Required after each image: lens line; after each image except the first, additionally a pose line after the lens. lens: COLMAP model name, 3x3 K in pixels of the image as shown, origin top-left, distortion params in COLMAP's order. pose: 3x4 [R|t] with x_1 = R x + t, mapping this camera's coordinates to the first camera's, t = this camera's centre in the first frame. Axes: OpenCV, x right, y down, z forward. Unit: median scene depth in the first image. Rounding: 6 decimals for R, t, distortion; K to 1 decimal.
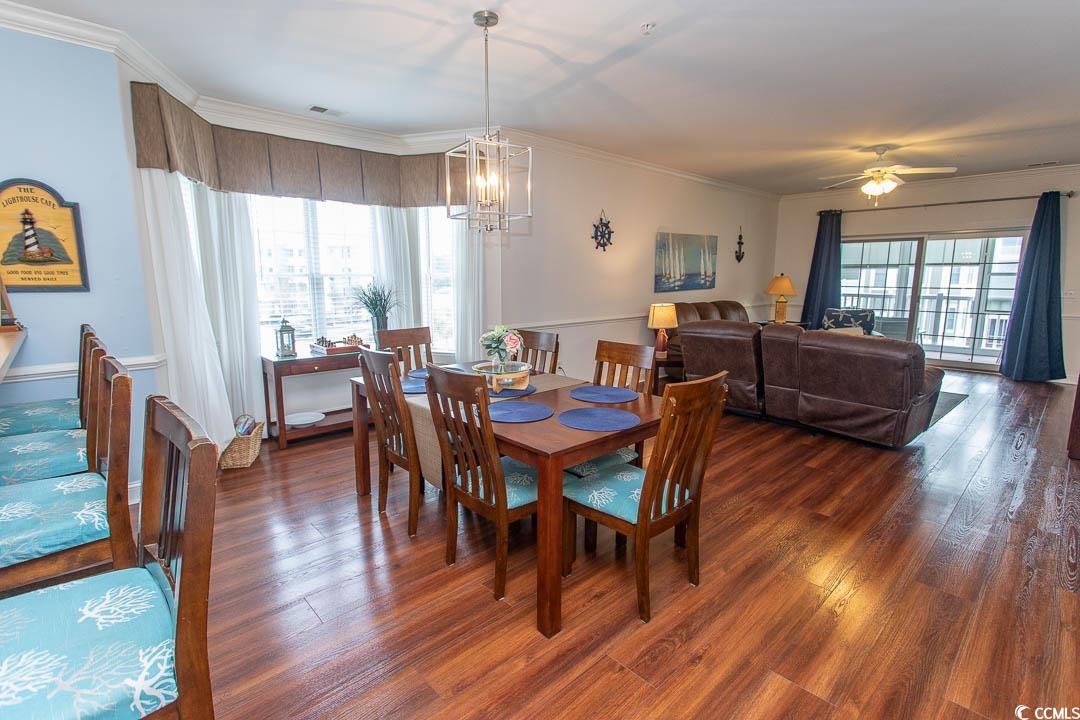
lens RADIAL K [[507.5, 0, 538.5], [0, 507.5, 356.8], [0, 0, 1]] dist [0.001827, -0.000035]
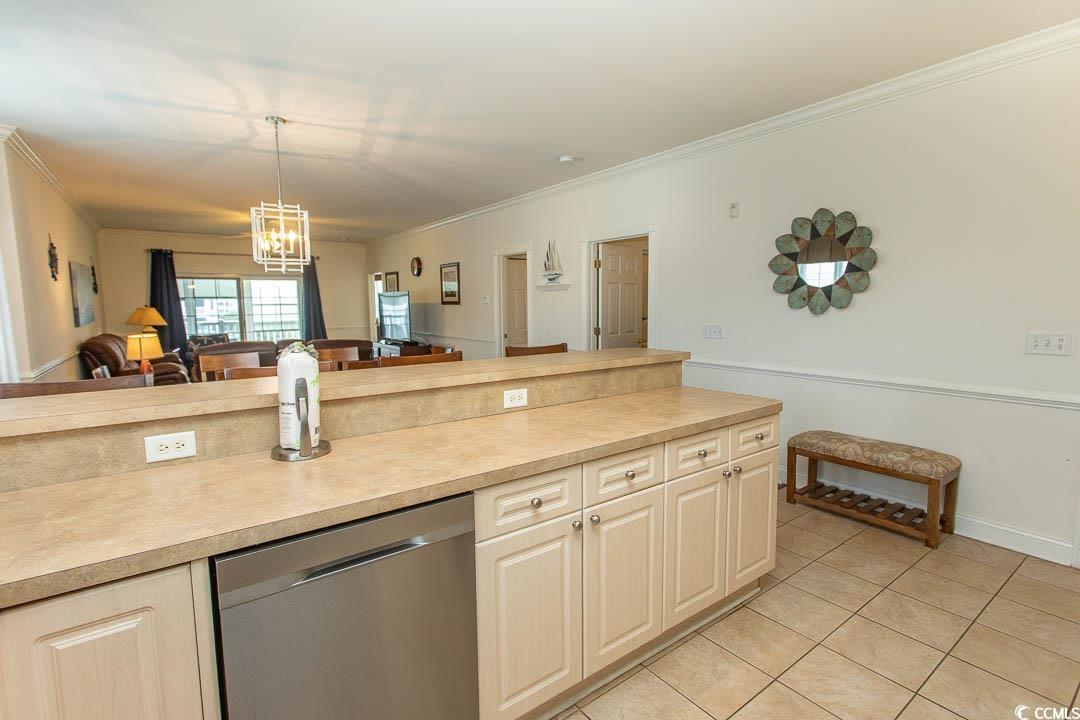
lens RADIAL K [[507.5, 0, 539.0], [0, 507.5, 353.9], [0, 0, 1]] dist [0.001827, -0.000035]
pose [[0.115298, -0.103947, 0.987877, -0.586368], [0.172164, 0.981550, 0.083188, -0.013635], [-0.978298, 0.160485, 0.131067, 0.088374]]
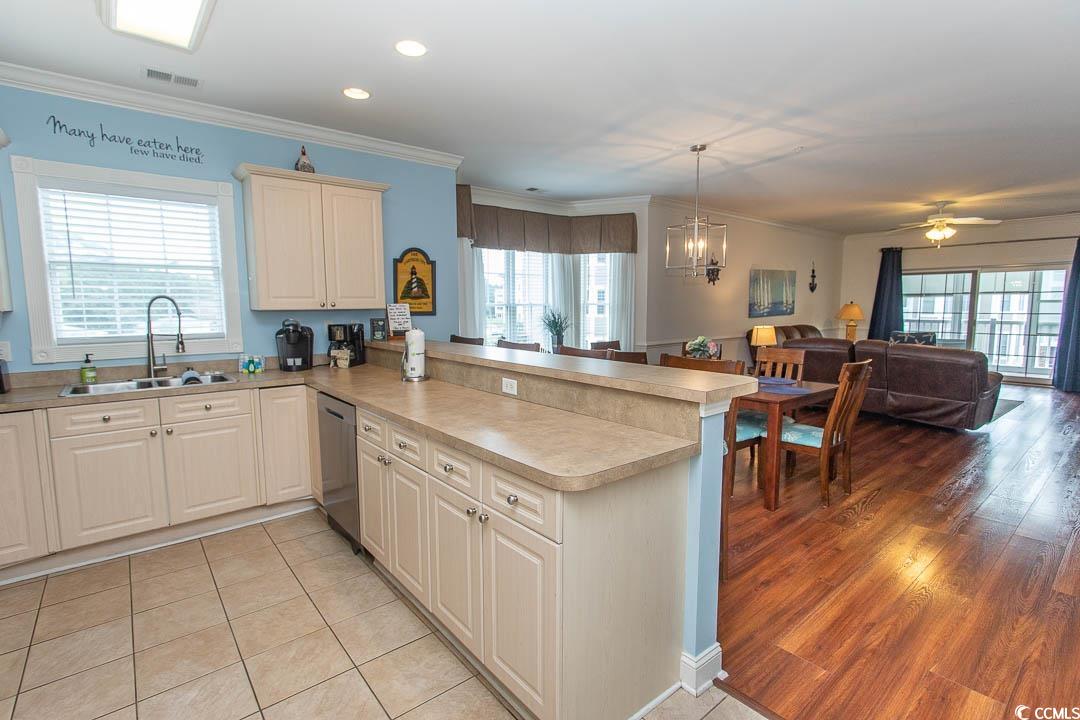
lens RADIAL K [[507.5, 0, 537.1], [0, 507.5, 356.8], [0, 0, 1]] dist [0.001827, -0.000035]
pose [[0.998142, 0.001150, -0.060922, -0.210682], [-0.004619, 0.998373, -0.056829, 0.040226], [0.060757, 0.057005, 0.996523, -0.250505]]
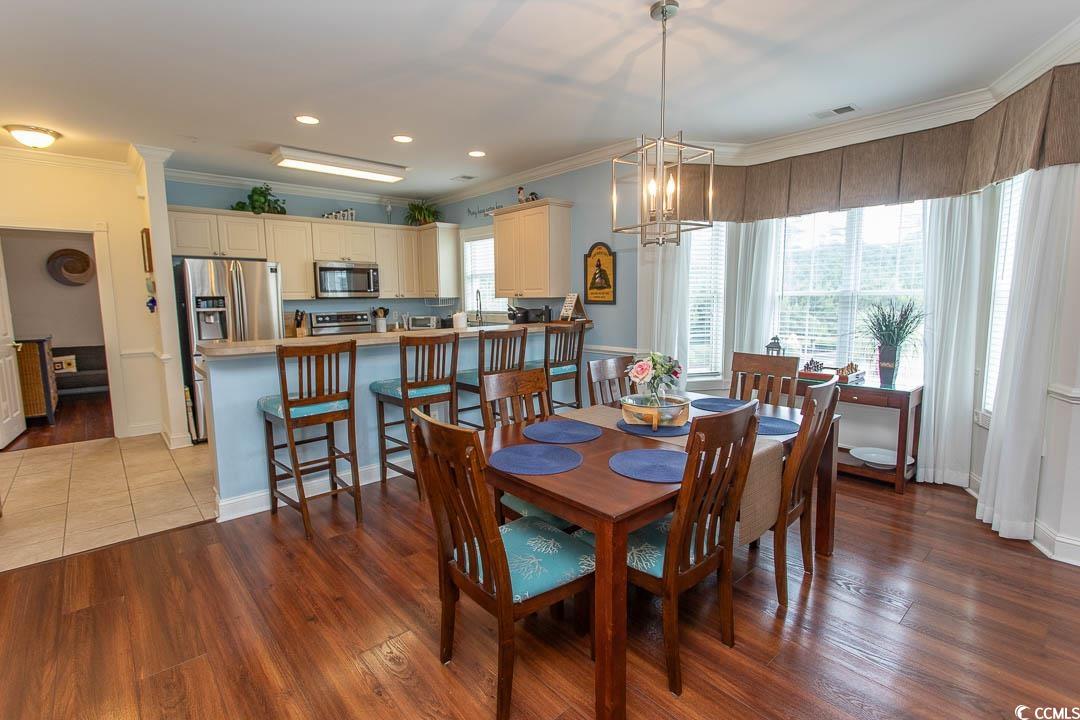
lens RADIAL K [[507.5, 0, 535.9], [0, 507.5, 357.2], [0, 0, 1]] dist [0.001827, -0.000035]
pose [[-0.029505, 0.120565, -0.992267, 0.348299], [-0.152653, 0.980511, 0.123675, -0.056694], [0.987839, 0.155122, -0.010525, 0.354877]]
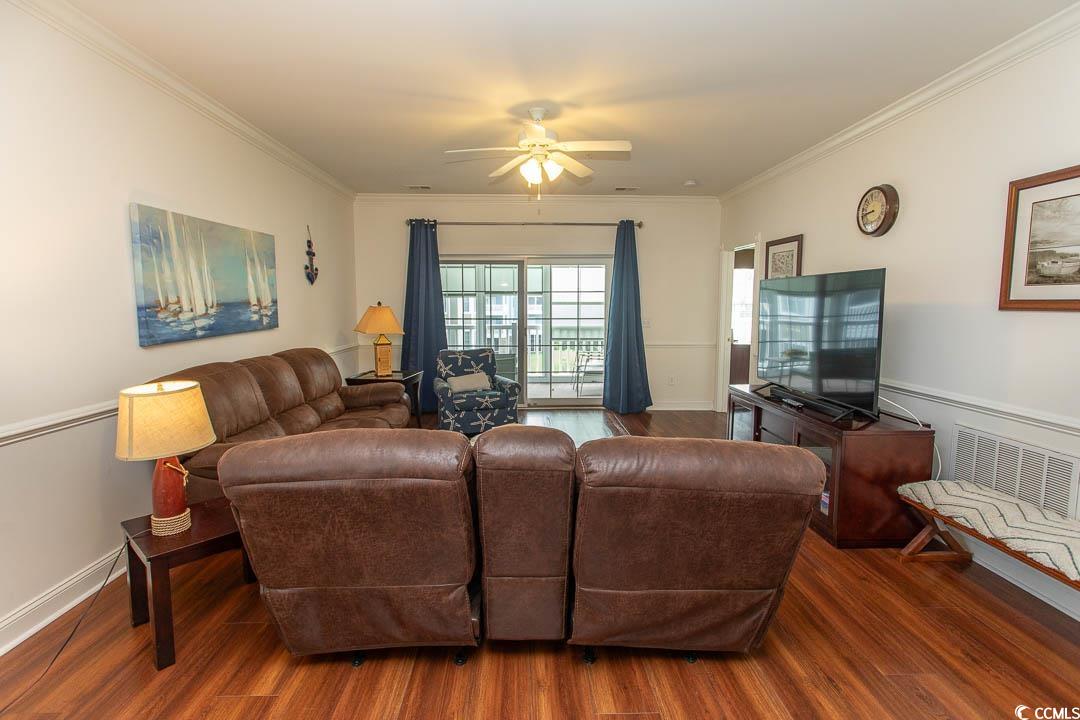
lens RADIAL K [[507.5, 0, 535.6], [0, 507.5, 352.4], [0, 0, 1]] dist [0.001827, -0.000035]
pose [[0.660118, -0.072315, 0.747673, 0.133664], [0.121015, 0.992591, -0.010840, -0.080205], [-0.741350, 0.097636, 0.663979, 0.493754]]
